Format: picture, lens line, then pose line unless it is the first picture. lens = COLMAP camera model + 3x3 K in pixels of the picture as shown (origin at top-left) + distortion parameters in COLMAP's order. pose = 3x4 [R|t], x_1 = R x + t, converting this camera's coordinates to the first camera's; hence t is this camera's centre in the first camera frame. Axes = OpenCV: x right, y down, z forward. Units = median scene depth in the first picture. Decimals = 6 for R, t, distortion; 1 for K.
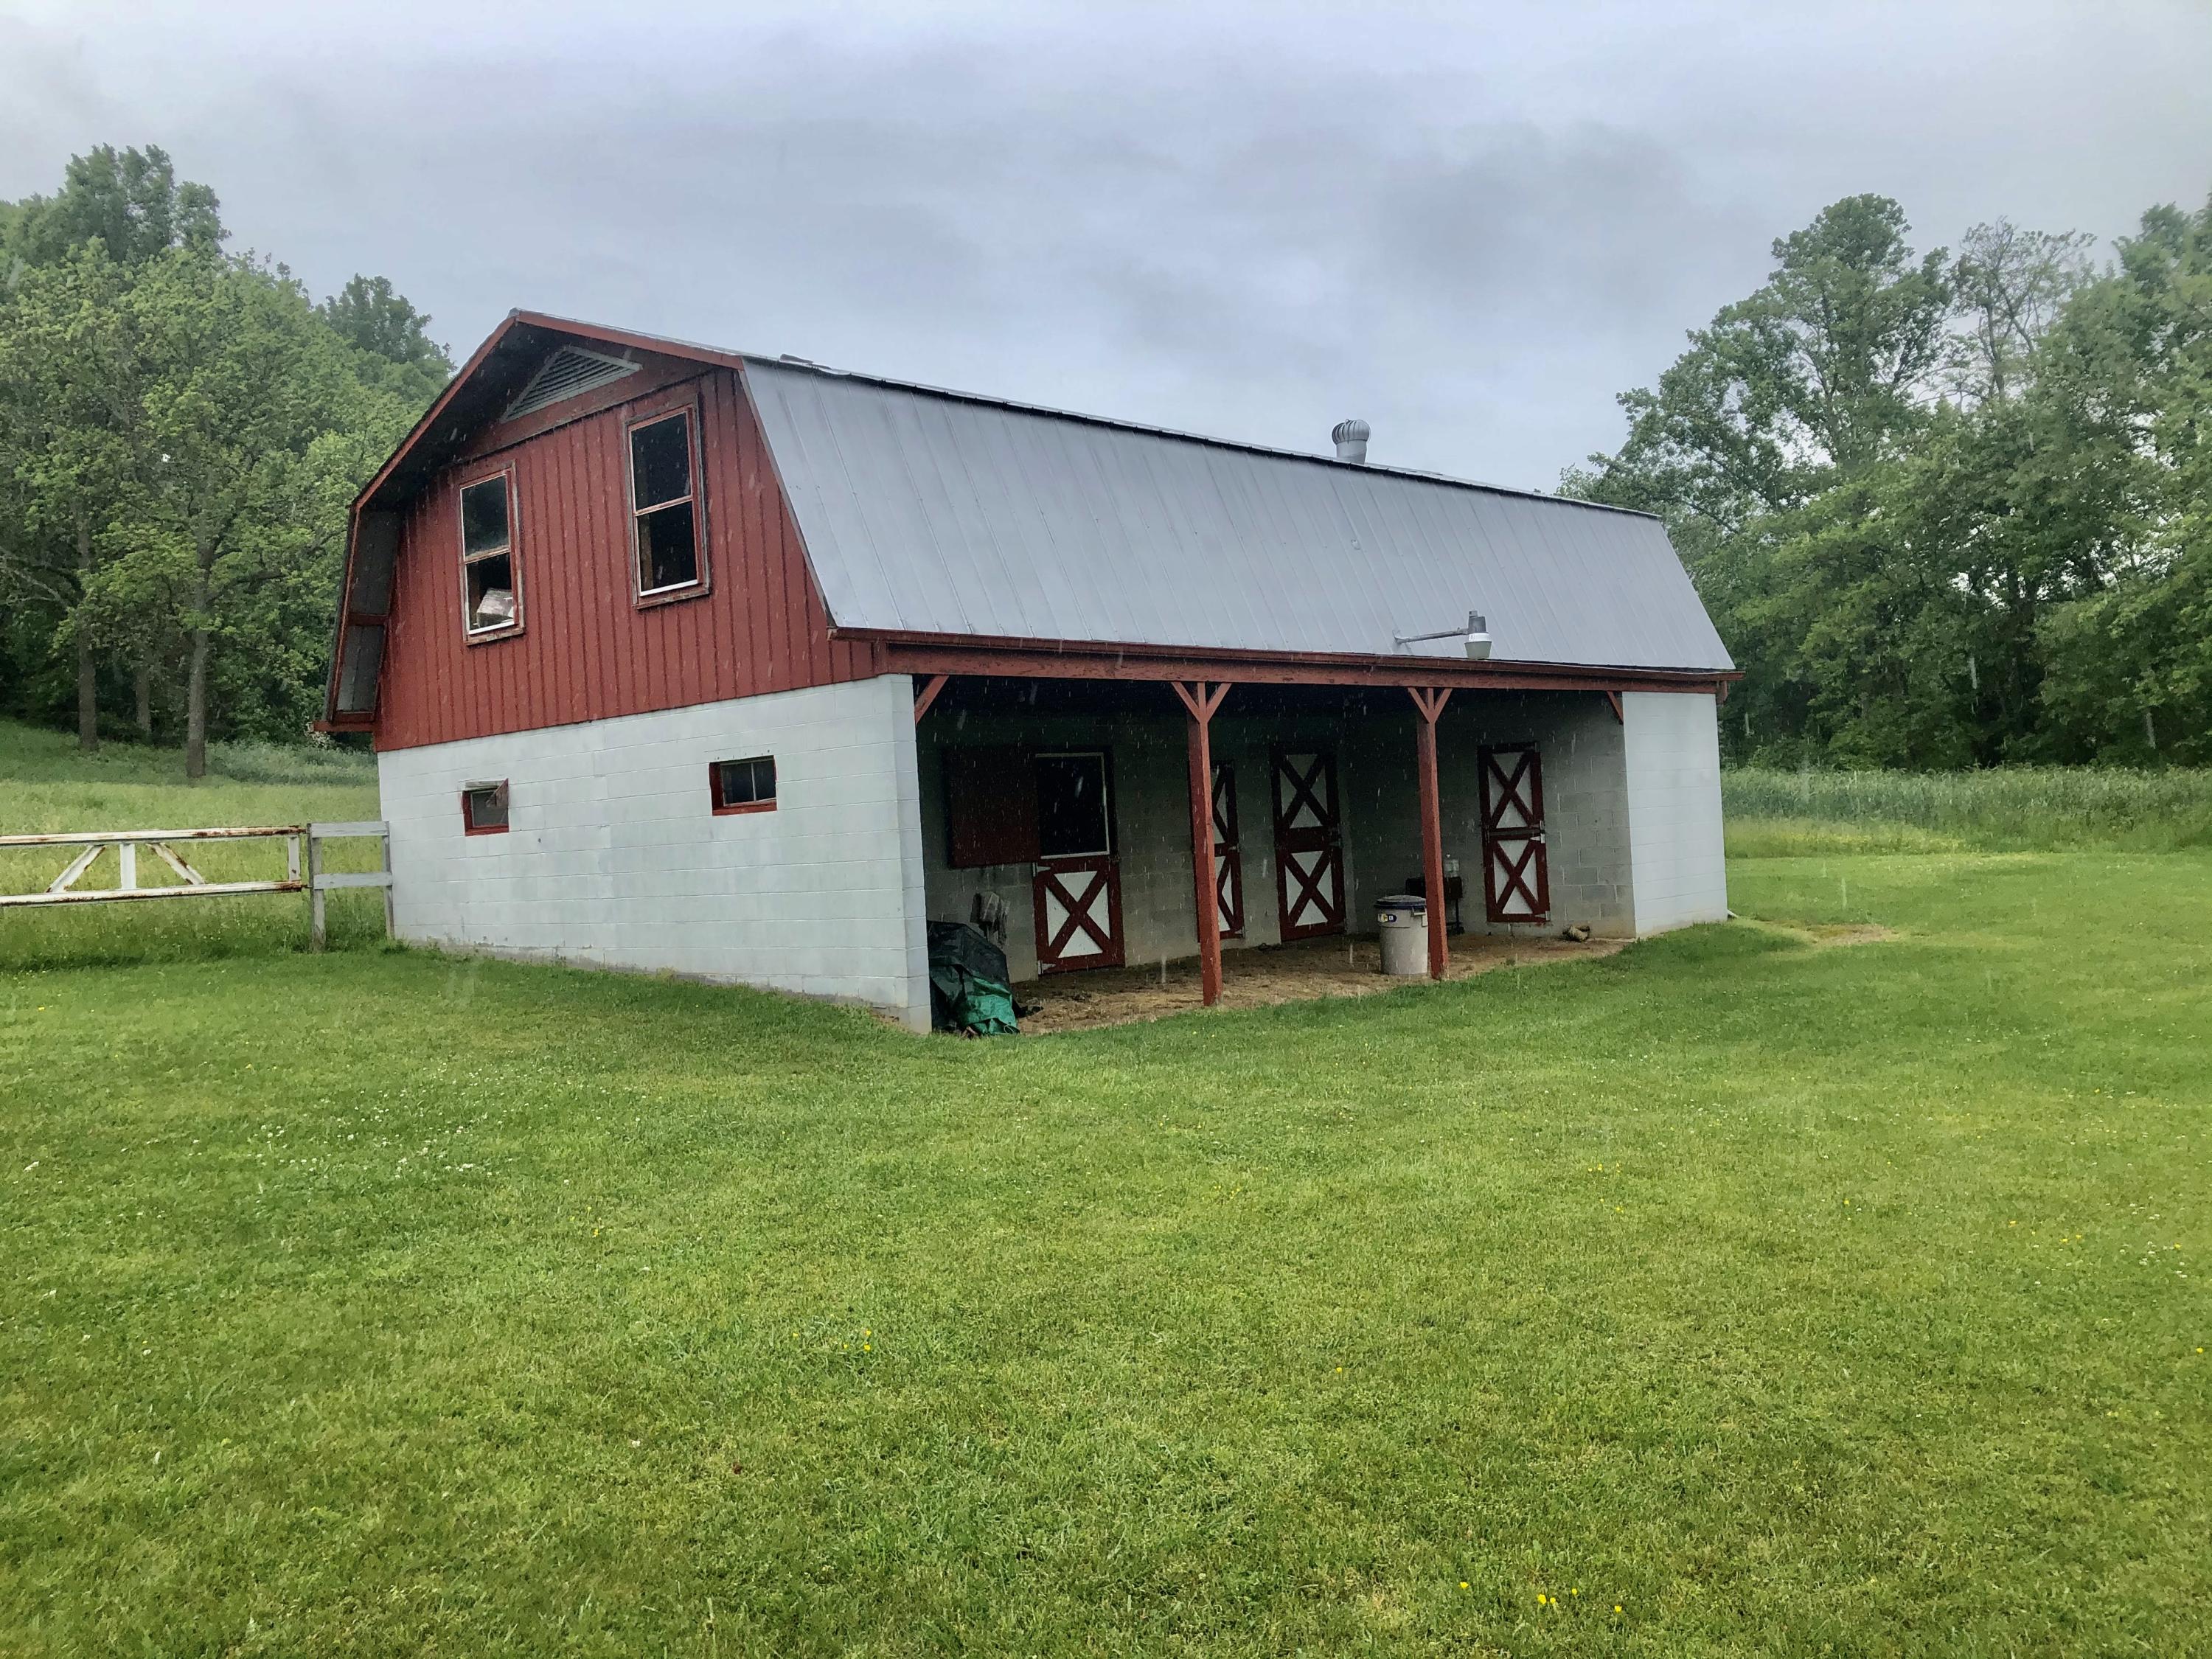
lens RADIAL K [[1794.7, 0, 1108.3], [0, 1794.7, 835.4], [0, 0, 1]] dist [0.001759, 0.000893]
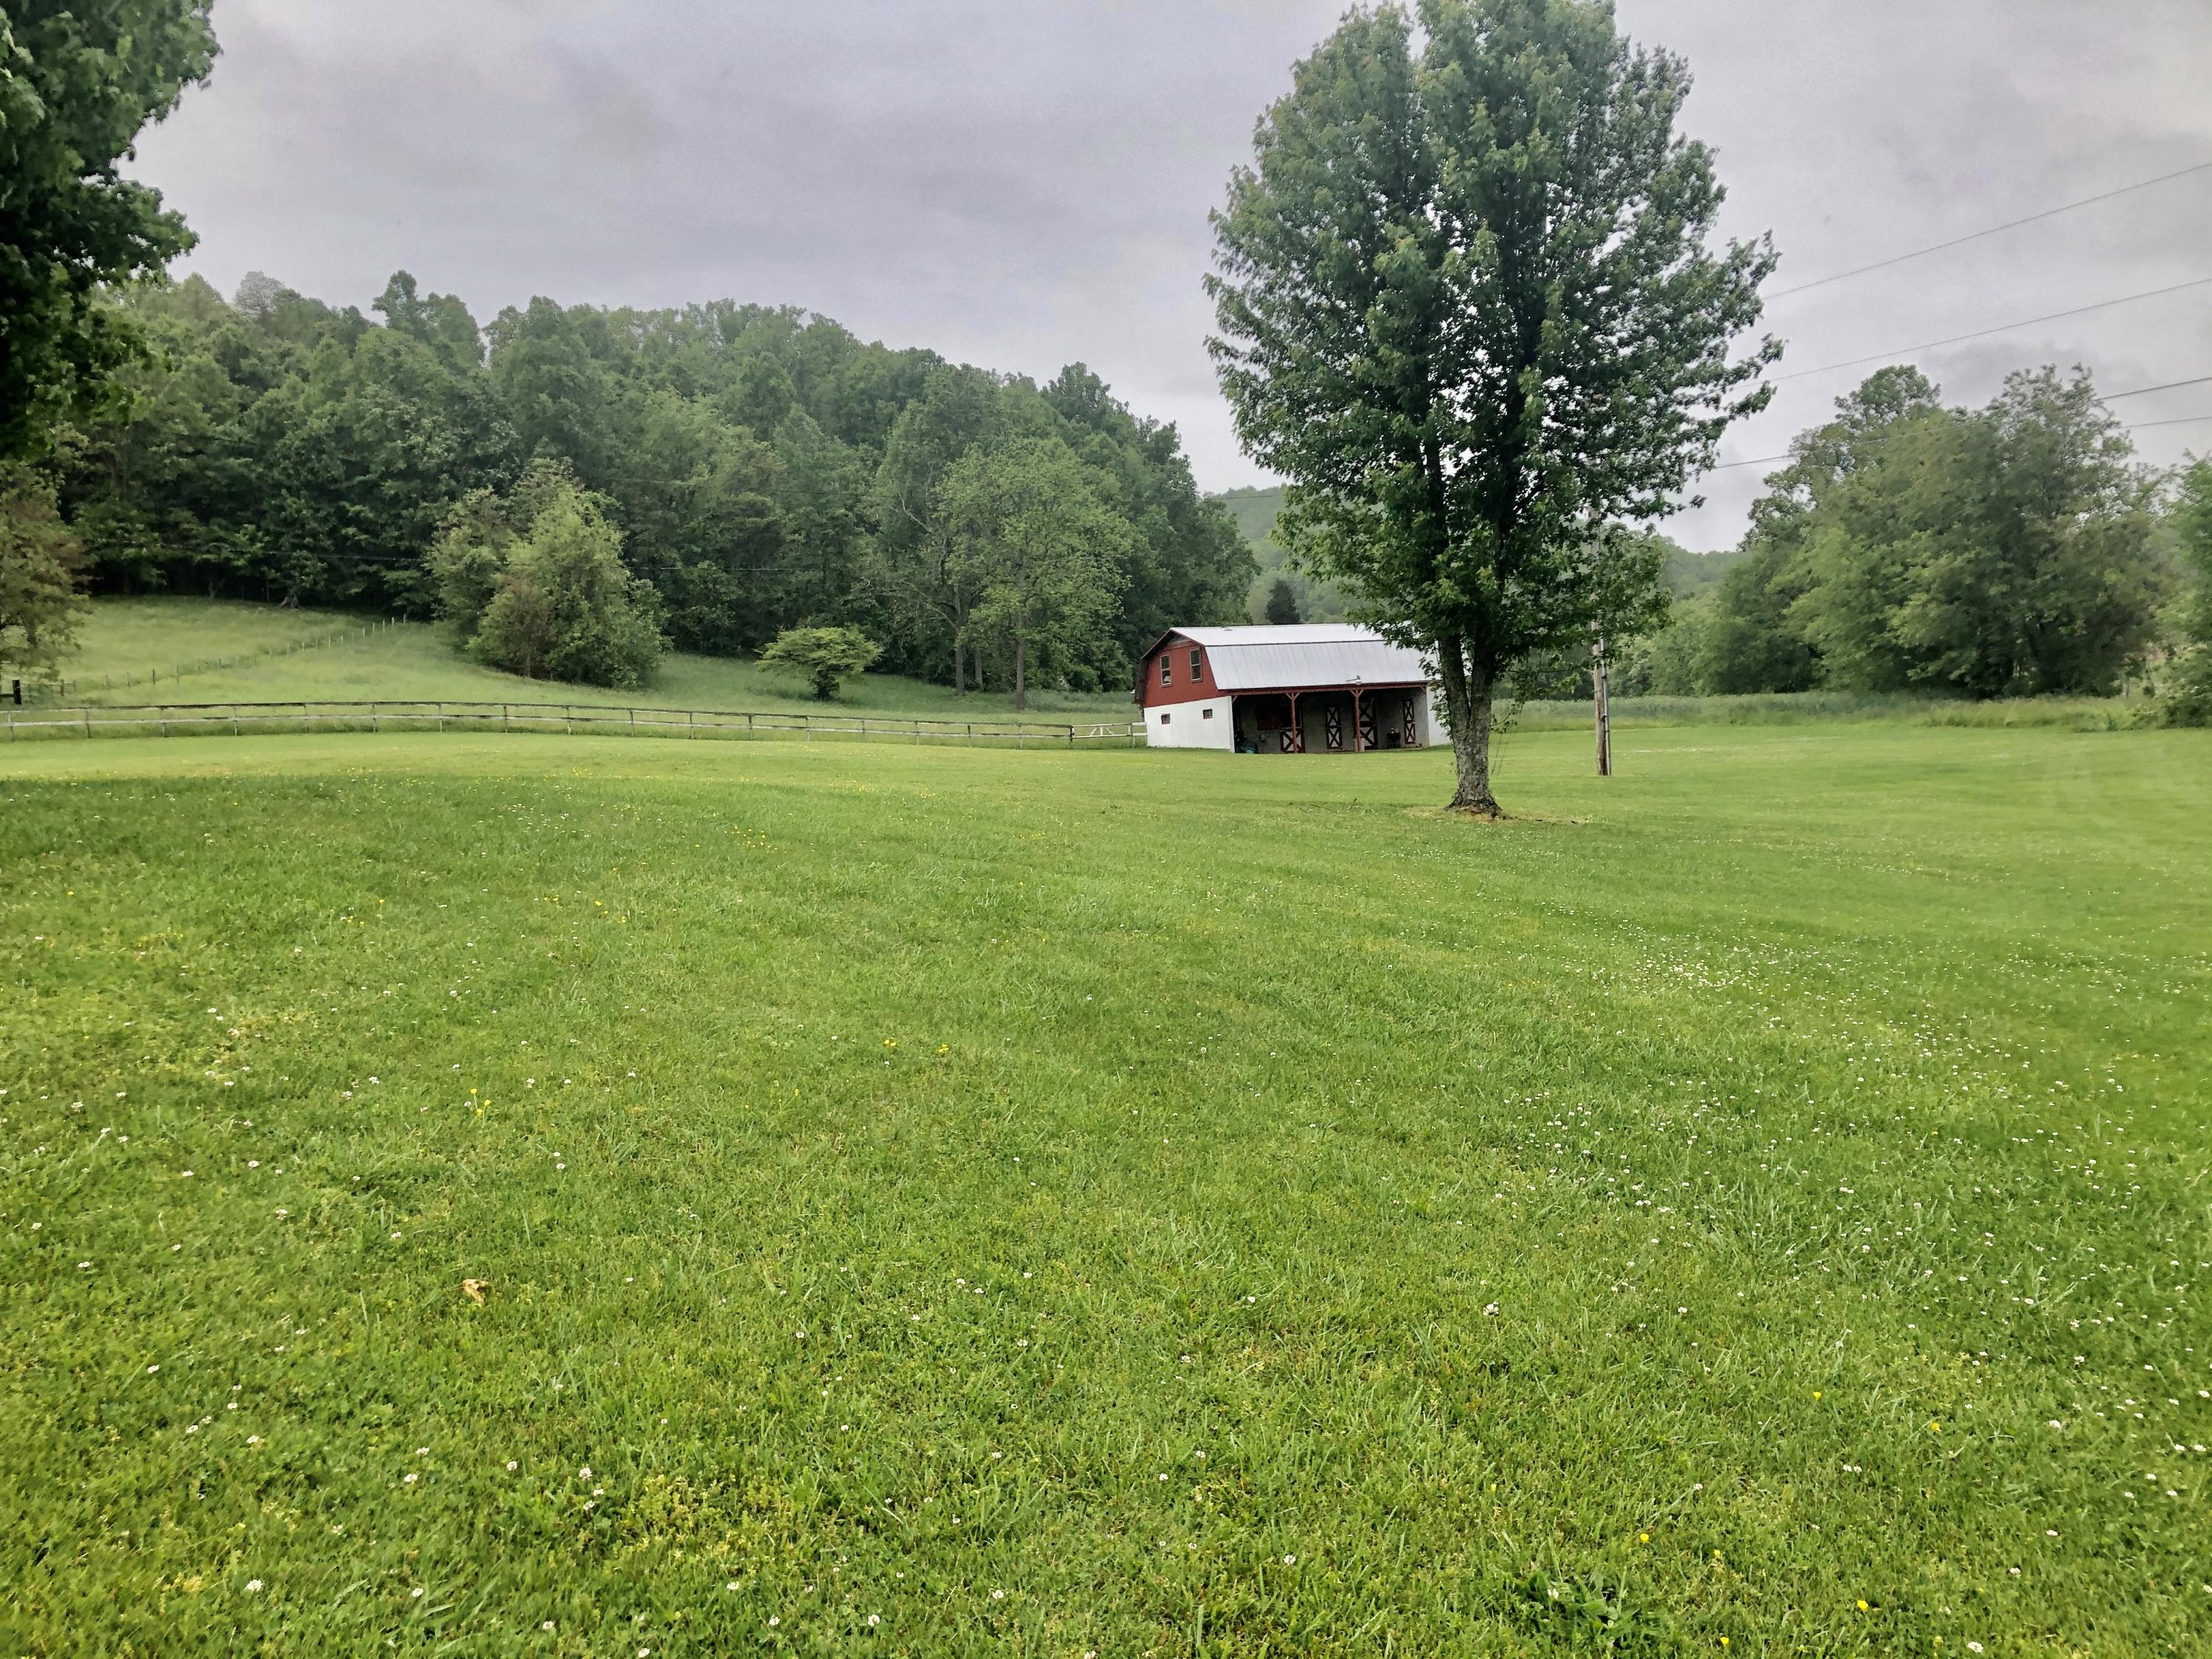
lens RADIAL K [[1794.7, 0, 1105.0], [0, 1794.7, 828.9], [0, 0, 1]] dist [0.001759, 0.000893]
pose [[0.937832, 0.007717, -0.347004, 1.085462], [0.007211, 0.999104, 0.041710, 0.072150], [0.347015, -0.041619, 0.936936, -3.305853]]
